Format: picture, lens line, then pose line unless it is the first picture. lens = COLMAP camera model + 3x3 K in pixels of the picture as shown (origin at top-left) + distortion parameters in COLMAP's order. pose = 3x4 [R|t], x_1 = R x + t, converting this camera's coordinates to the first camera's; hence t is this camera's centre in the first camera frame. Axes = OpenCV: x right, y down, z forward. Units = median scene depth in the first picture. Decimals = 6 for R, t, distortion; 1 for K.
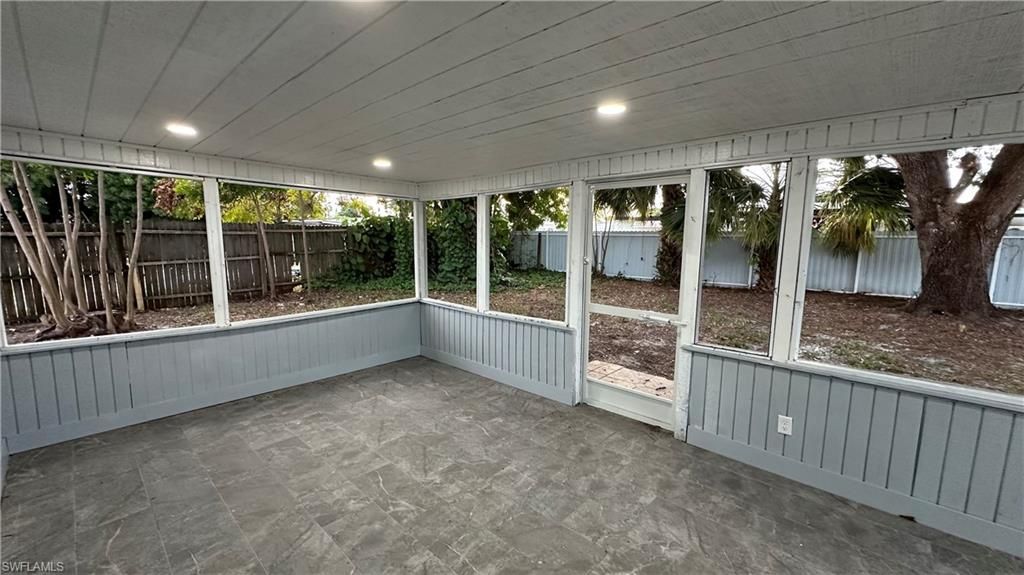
lens RADIAL K [[406.4, 0, 513.4], [0, 406.4, 288.1], [0, 0, 1]] dist [0.001014, -0.000091]
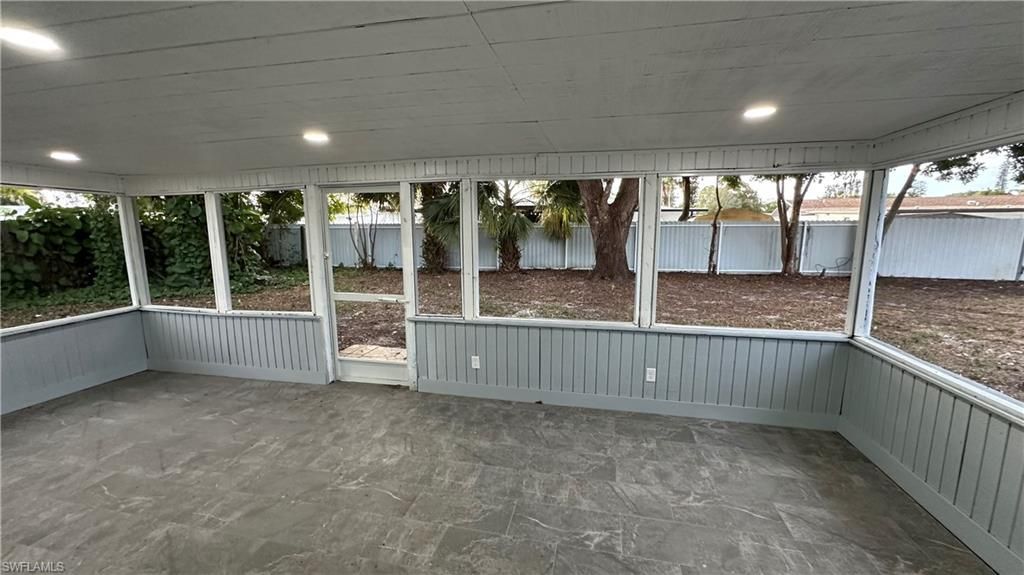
lens RADIAL K [[406.4, 0, 509.5], [0, 406.4, 288.0], [0, 0, 1]] dist [0.001014, -0.000091]
pose [[0.869866, -0.087310, 0.485499, 0.062054], [0.075972, 0.996181, 0.043031, 0.012274], [-0.487402, -0.000547, 0.873177, -0.233835]]
